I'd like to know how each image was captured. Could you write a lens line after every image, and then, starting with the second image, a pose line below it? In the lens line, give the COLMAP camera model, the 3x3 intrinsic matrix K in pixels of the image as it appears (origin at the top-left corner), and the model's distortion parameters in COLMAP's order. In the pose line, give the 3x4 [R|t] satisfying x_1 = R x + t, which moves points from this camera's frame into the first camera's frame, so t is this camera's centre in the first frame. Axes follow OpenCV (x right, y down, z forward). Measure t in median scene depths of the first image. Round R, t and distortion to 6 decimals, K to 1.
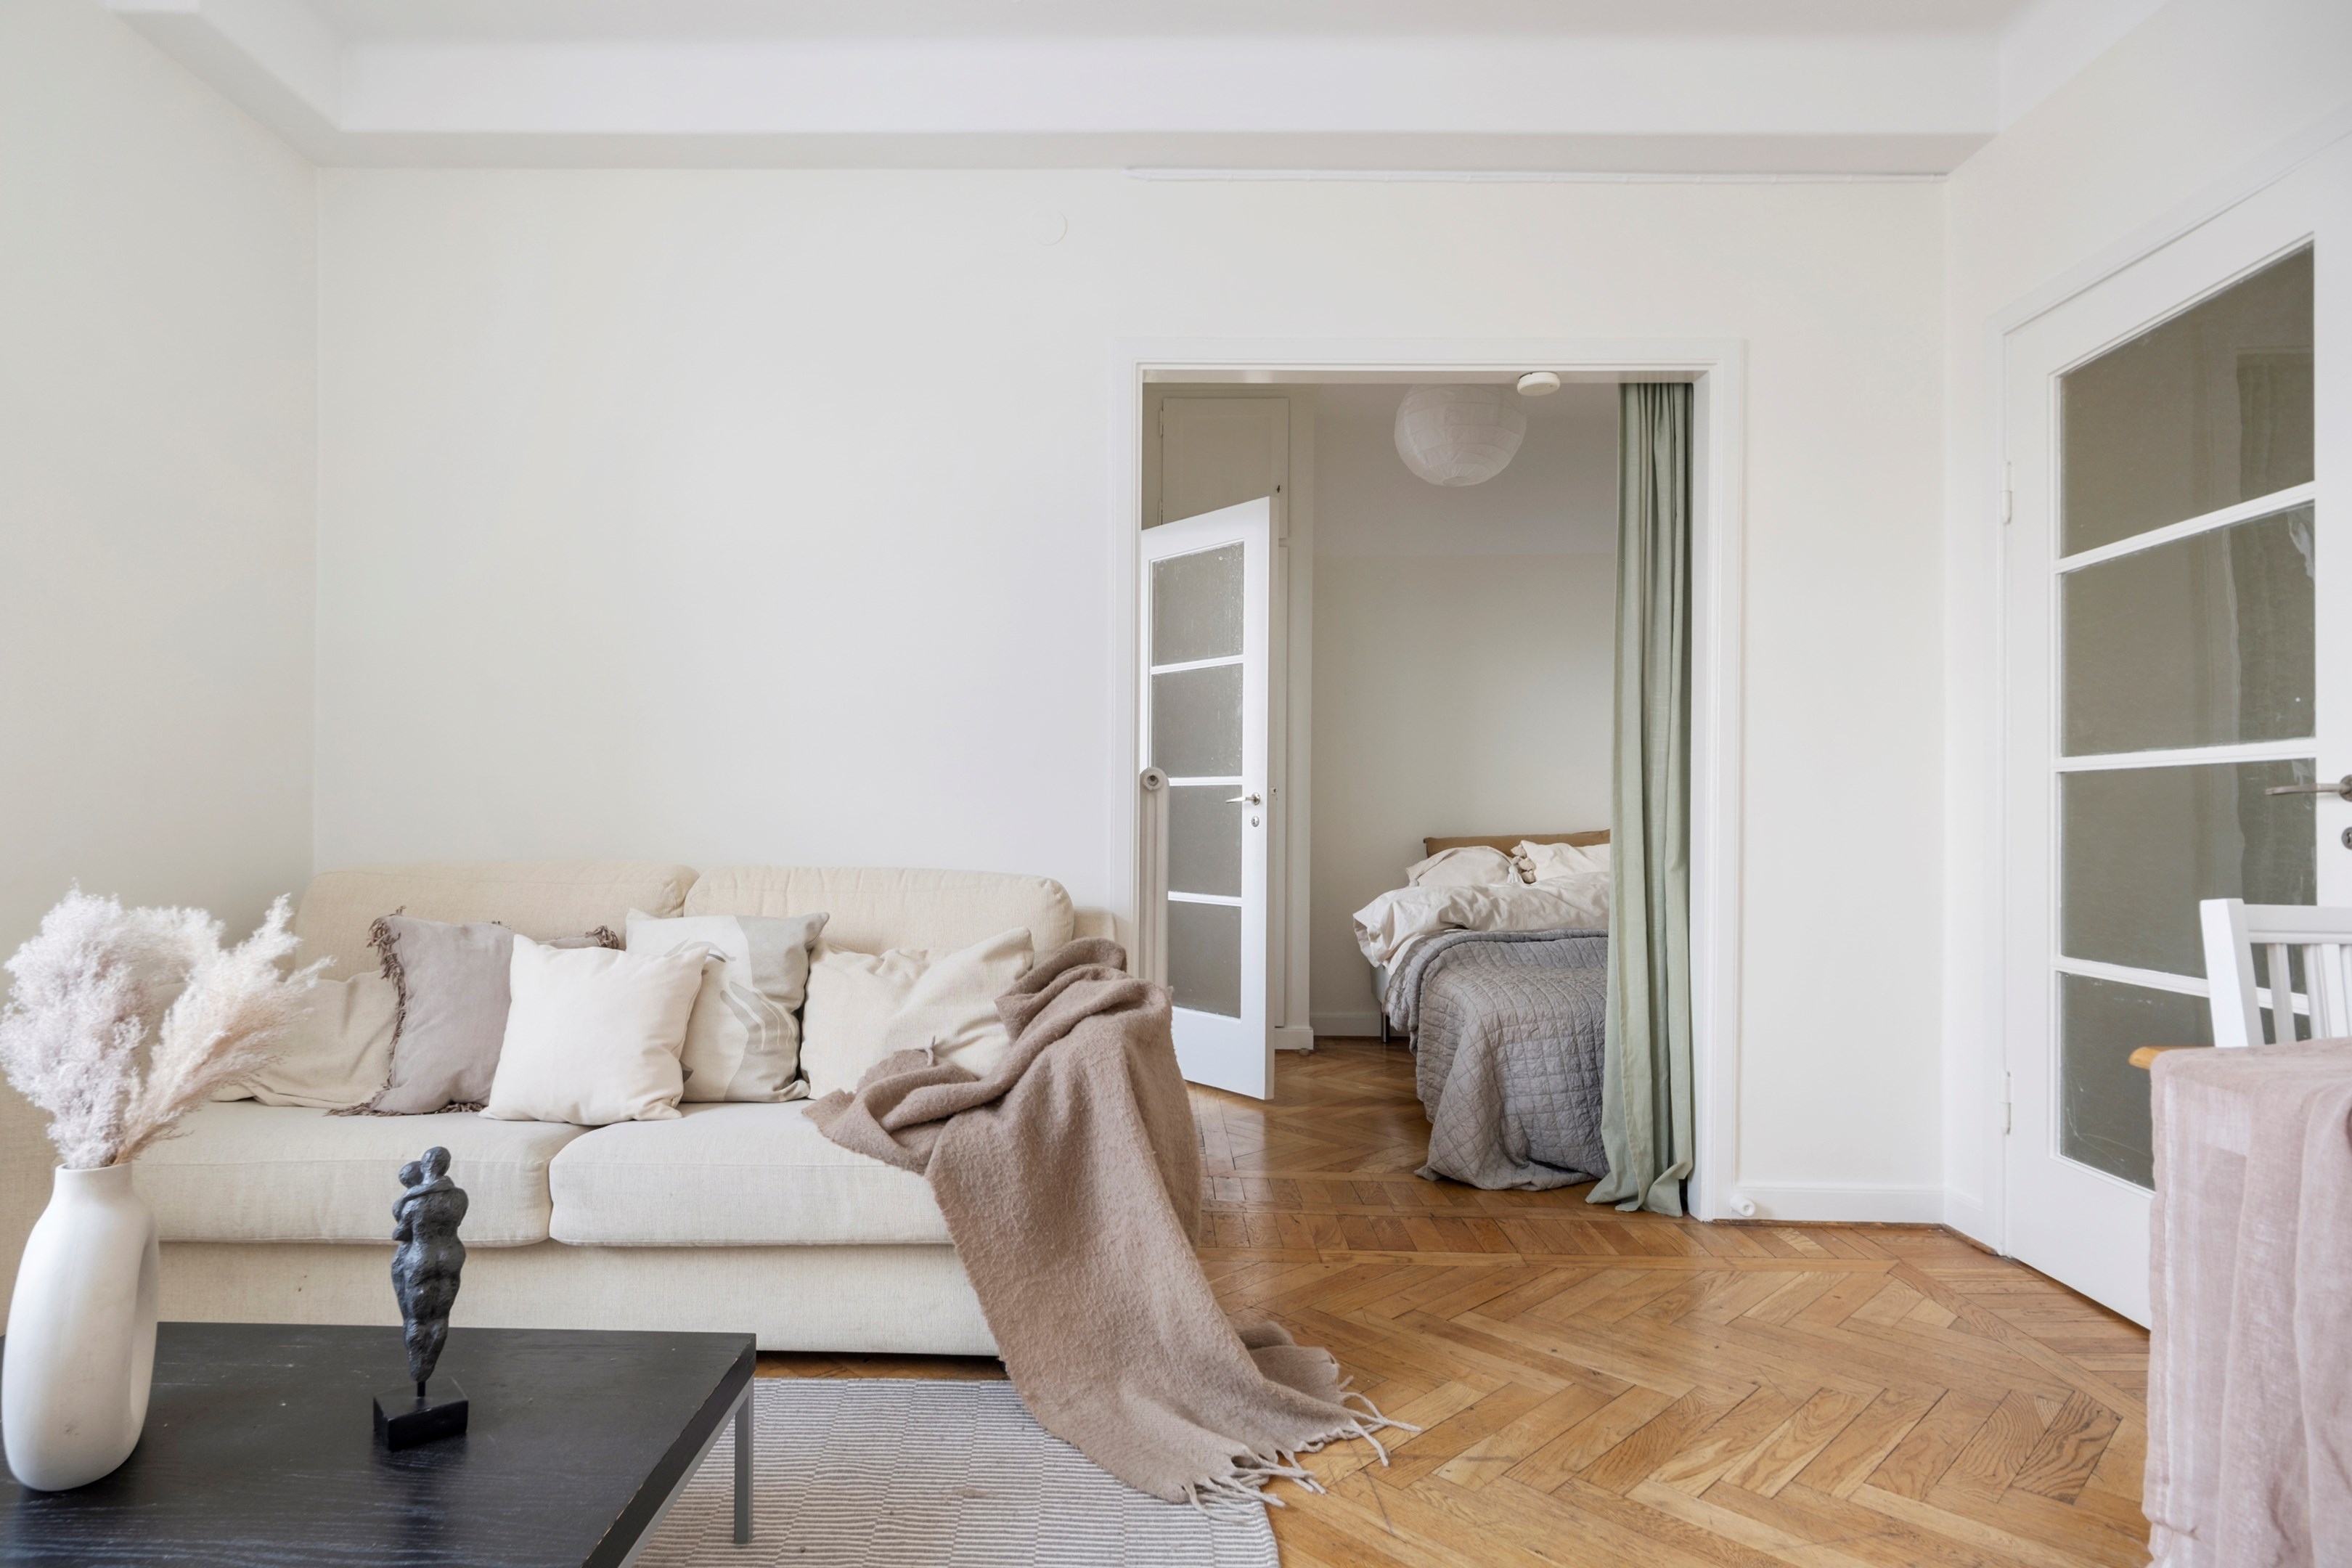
lens RADIAL K [[1160.3, 0, 1176.0], [0, 1160.3, 784.0], [0, 0, 1]] dist [-0.002713, -0.000391]
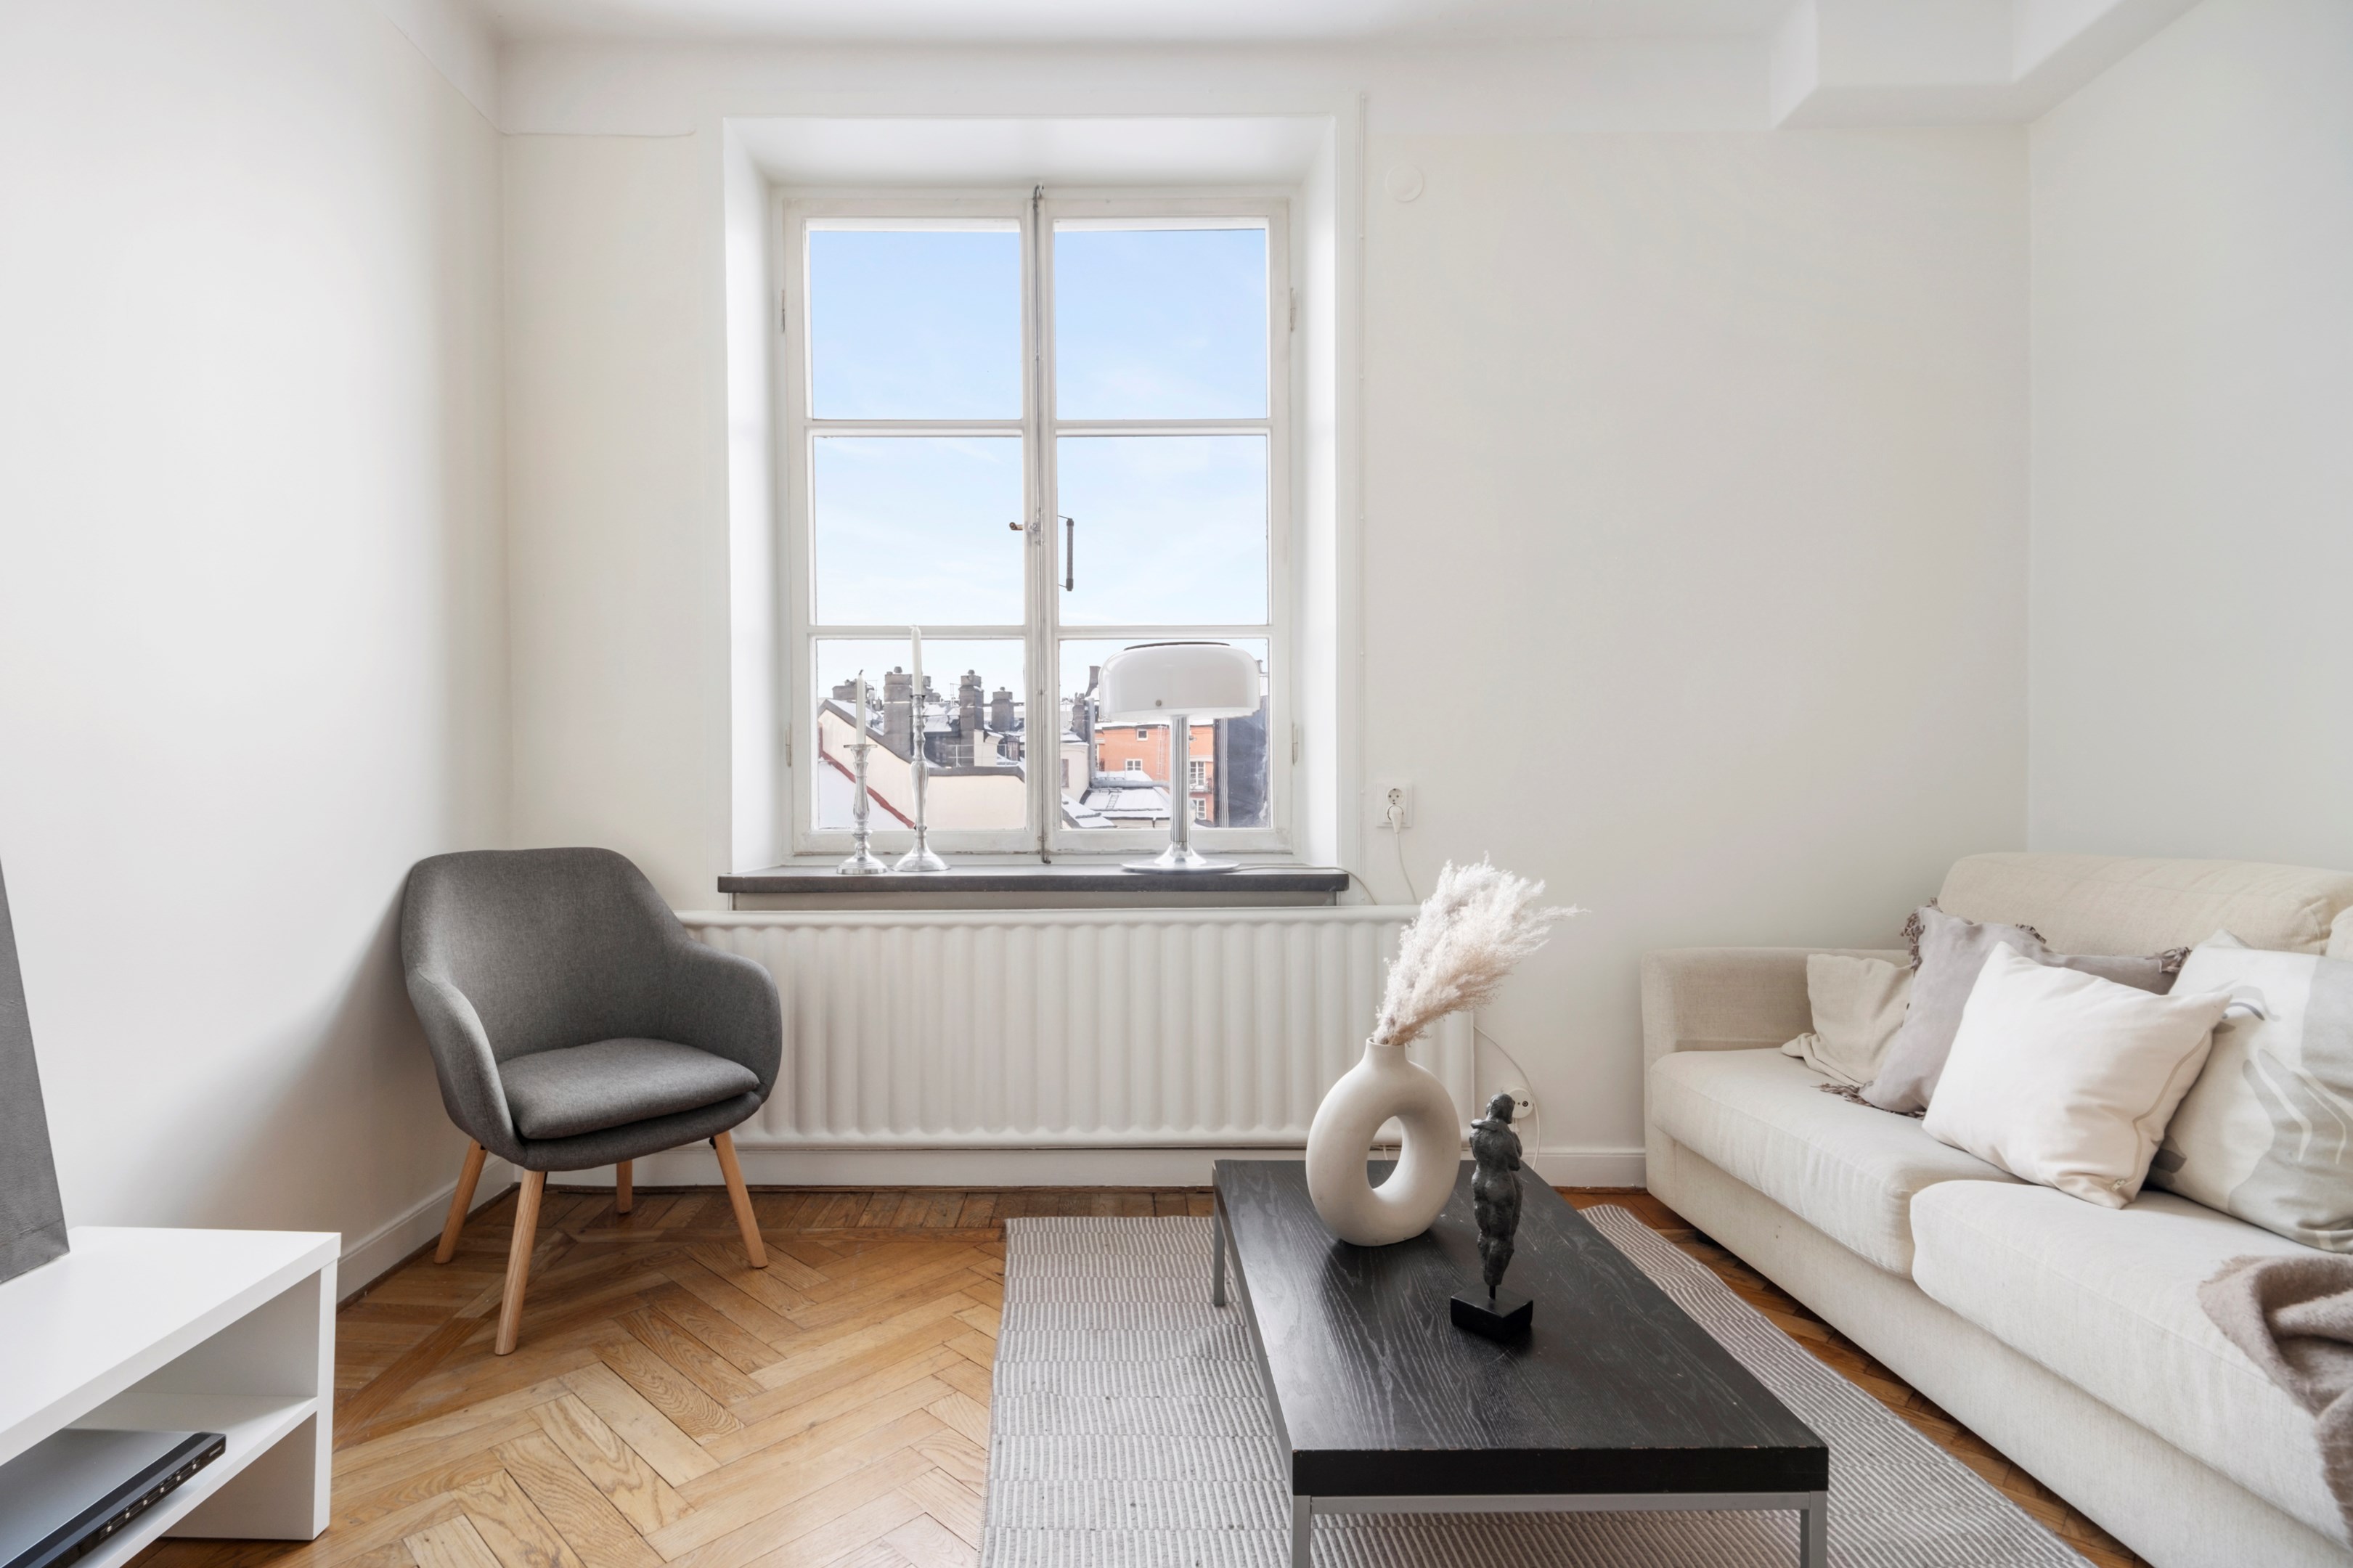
lens RADIAL K [[1190.3, 0, 1176.5], [0, 1190.3, 784.0], [0, 0, 1]] dist [0.017251, -0.001914]
pose [[0.040392, -0.008847, -0.999145, 0.347019], [0.039296, 0.999201, -0.007258, -0.009555], [0.998411, -0.038969, 0.040707, 0.368052]]
